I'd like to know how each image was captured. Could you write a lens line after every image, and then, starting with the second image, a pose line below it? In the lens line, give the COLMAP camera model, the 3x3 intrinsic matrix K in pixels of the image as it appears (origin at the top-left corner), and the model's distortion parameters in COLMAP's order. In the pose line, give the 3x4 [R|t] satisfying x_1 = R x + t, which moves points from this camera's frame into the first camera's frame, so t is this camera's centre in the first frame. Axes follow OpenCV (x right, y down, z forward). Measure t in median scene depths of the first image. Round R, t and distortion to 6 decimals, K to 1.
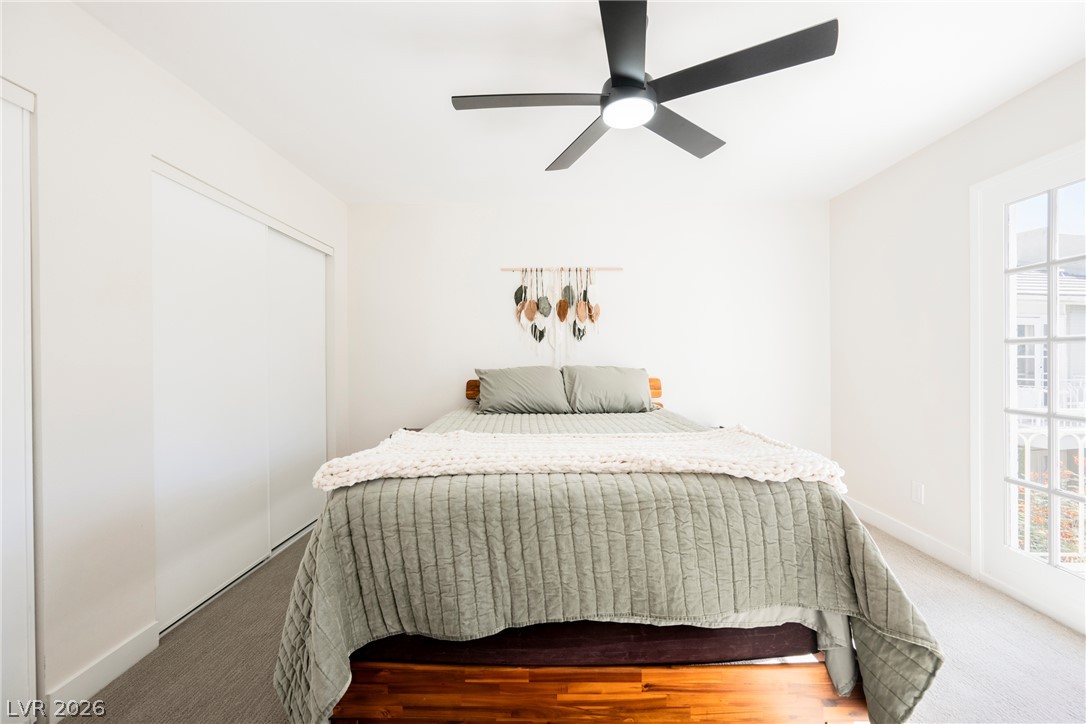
lens RADIAL K [[422.3, 0, 545.0], [0, 422.3, 362.2], [0, 0, 1]] dist [-0.002455, -0.000219]
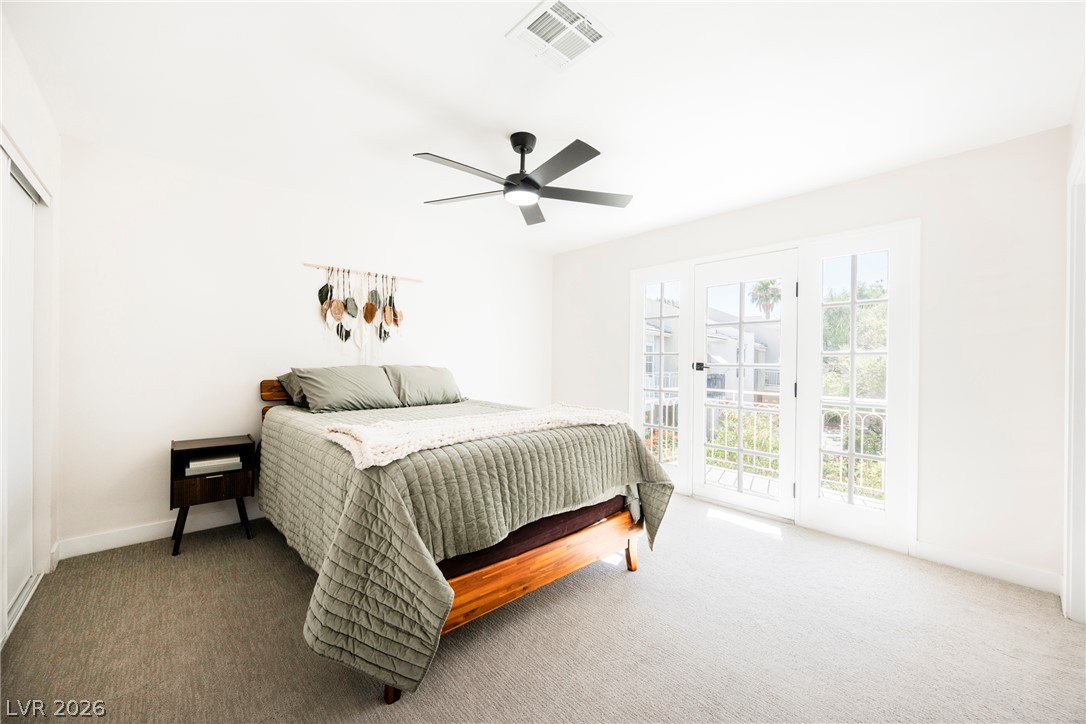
lens RADIAL K [[422.3, 0, 545.0], [0, 422.3, 362.2], [0, 0, 1]] dist [-0.002455, -0.000219]
pose [[0.735470, 0.009865, 0.677486, -0.592825], [-0.009627, 0.999945, -0.004109, 0.002094], [-0.677489, -0.003500, 0.735524, -0.133161]]
